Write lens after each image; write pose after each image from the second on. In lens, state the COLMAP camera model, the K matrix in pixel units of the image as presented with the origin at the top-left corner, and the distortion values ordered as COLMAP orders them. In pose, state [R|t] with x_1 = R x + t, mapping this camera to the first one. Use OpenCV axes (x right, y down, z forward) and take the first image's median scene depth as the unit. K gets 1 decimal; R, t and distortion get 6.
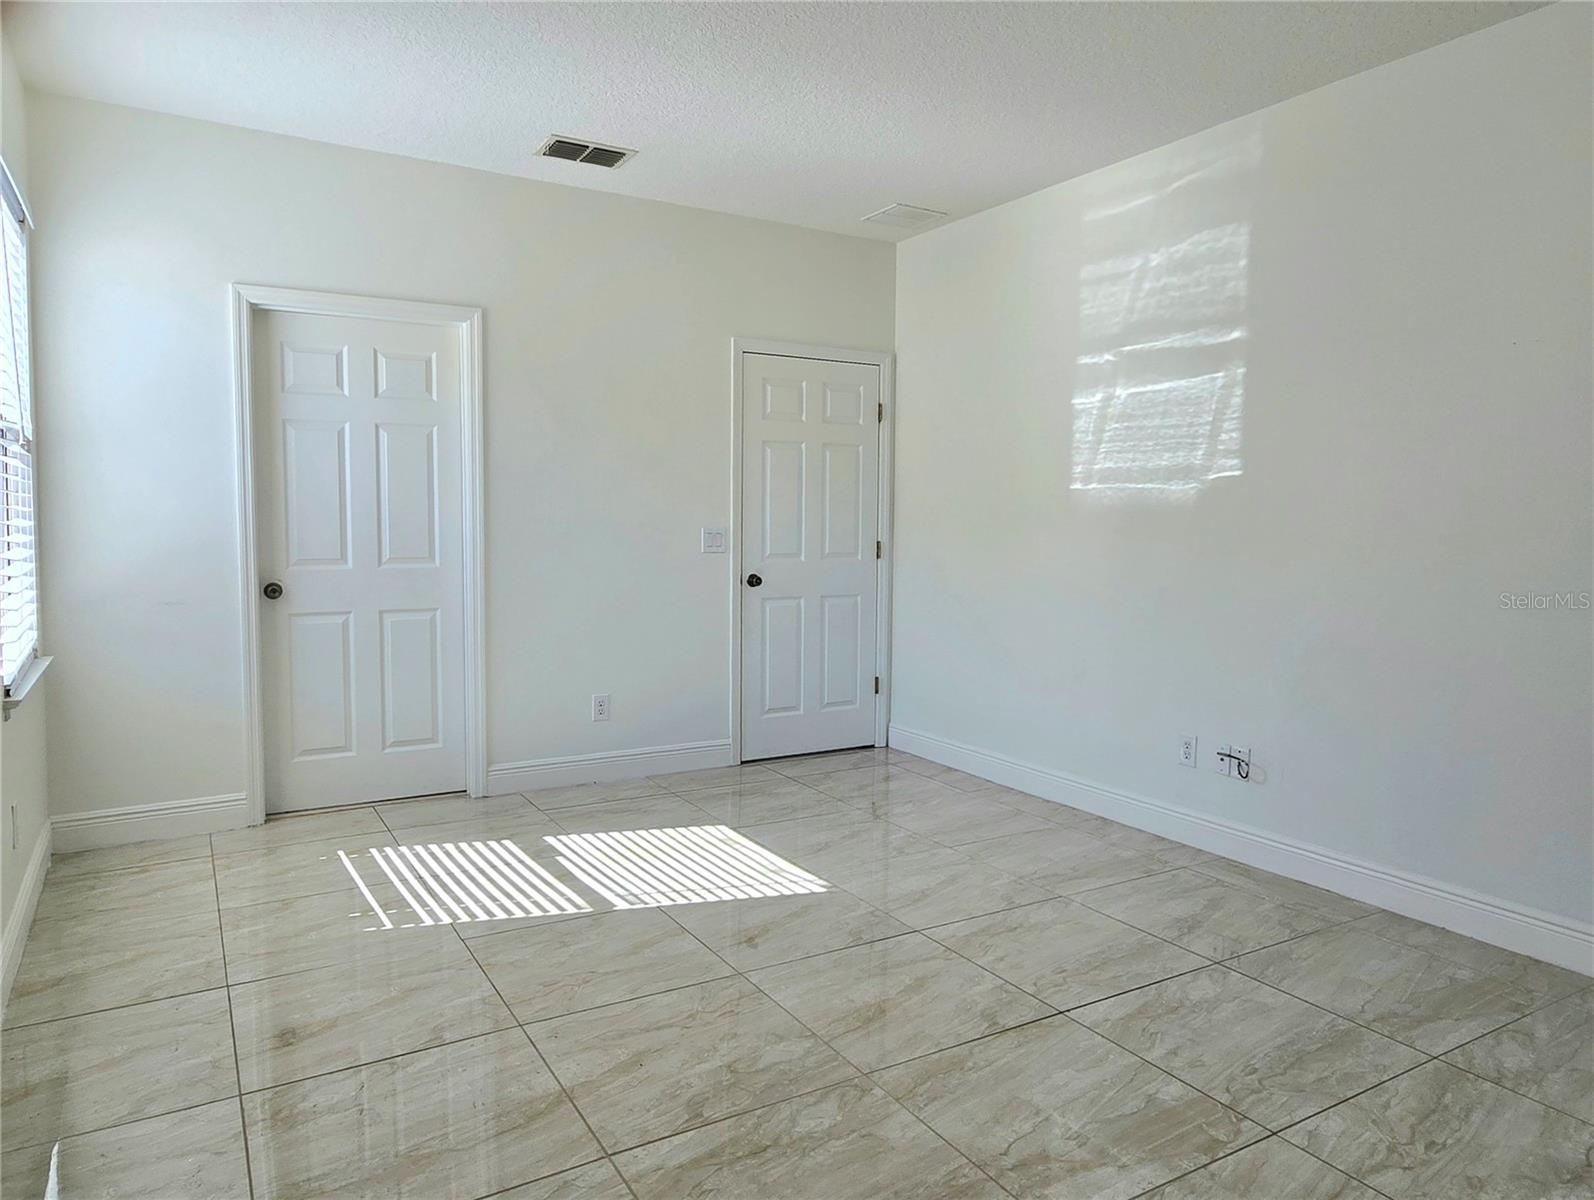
lens RADIAL K [[1059.5, 0, 935.8], [0, 1059.5, 605.3], [0, 0, 1]] dist [-0.008582, 0.000938]
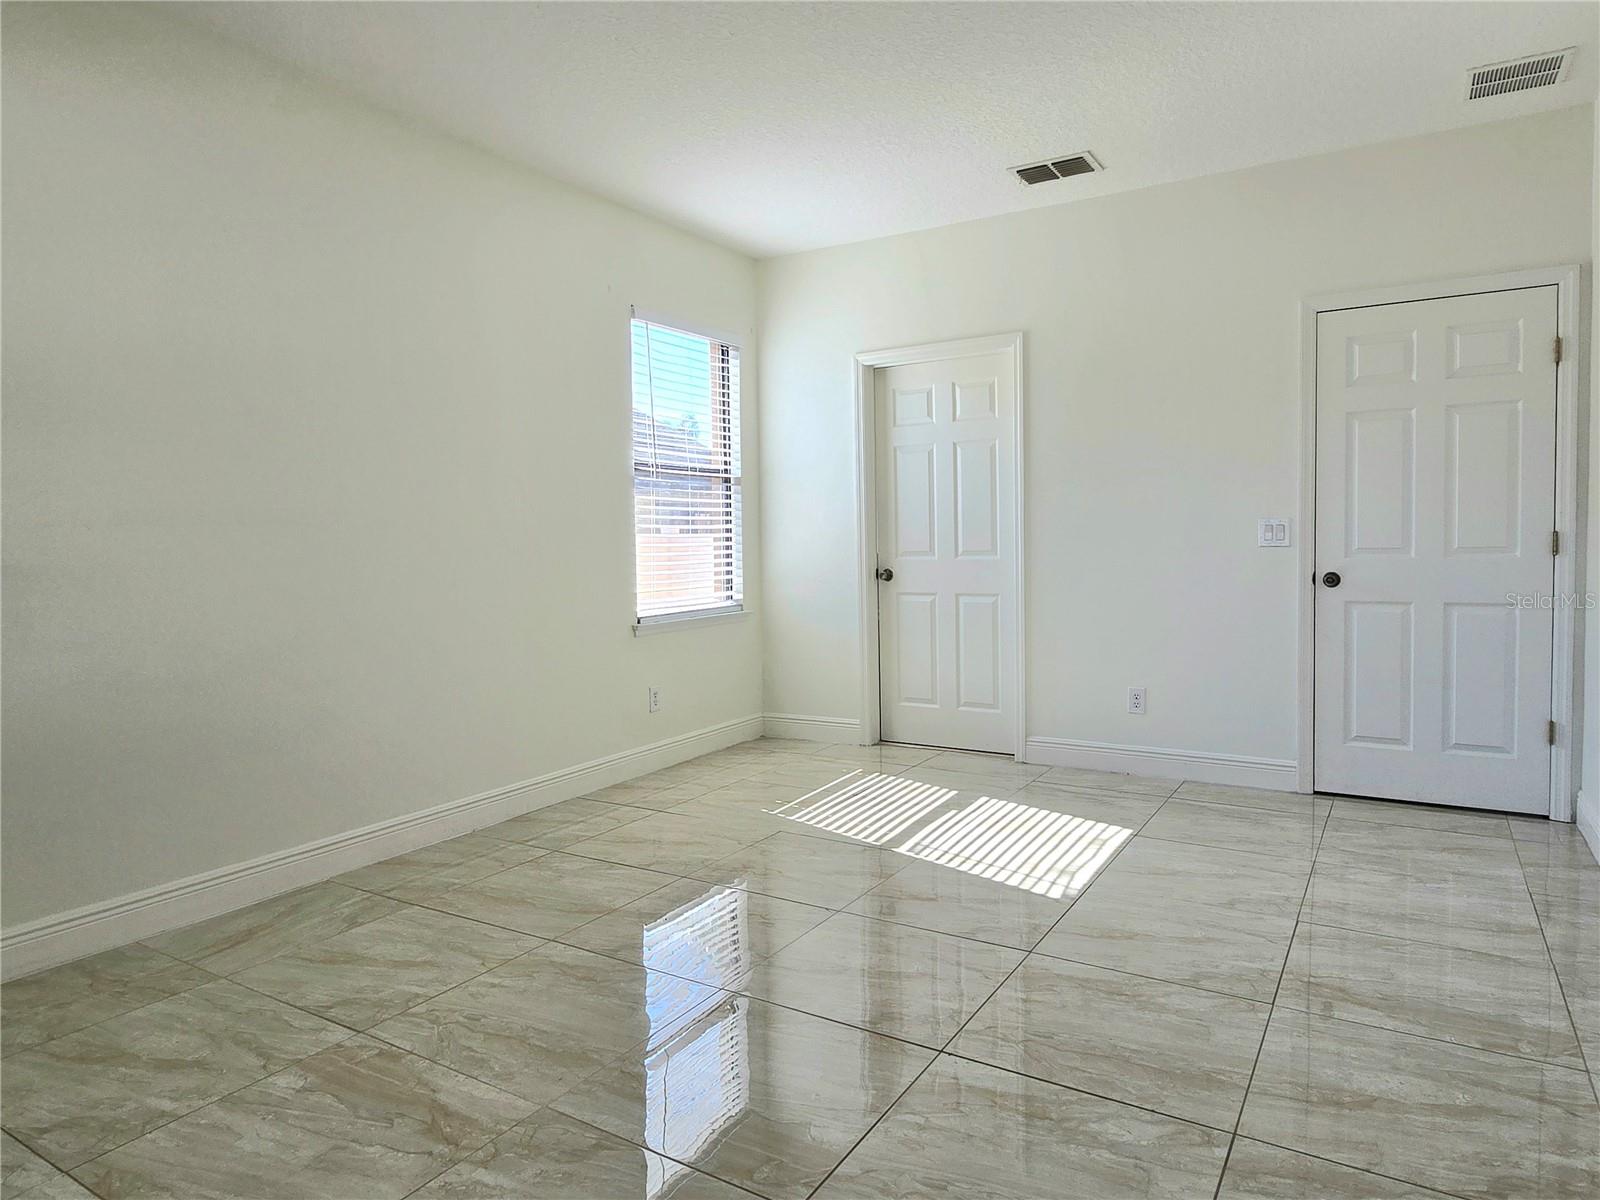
lens RADIAL K [[1091.7, 0, 806.9], [0, 1091.7, 609.5], [0, 0, 1]] dist [-0.005061, 0.003199]
pose [[0.387227, 0.043573, -0.920954, 0.622913], [-0.052532, 0.998303, 0.025144, 0.000708], [0.920487, 0.038643, 0.388858, 0.368551]]
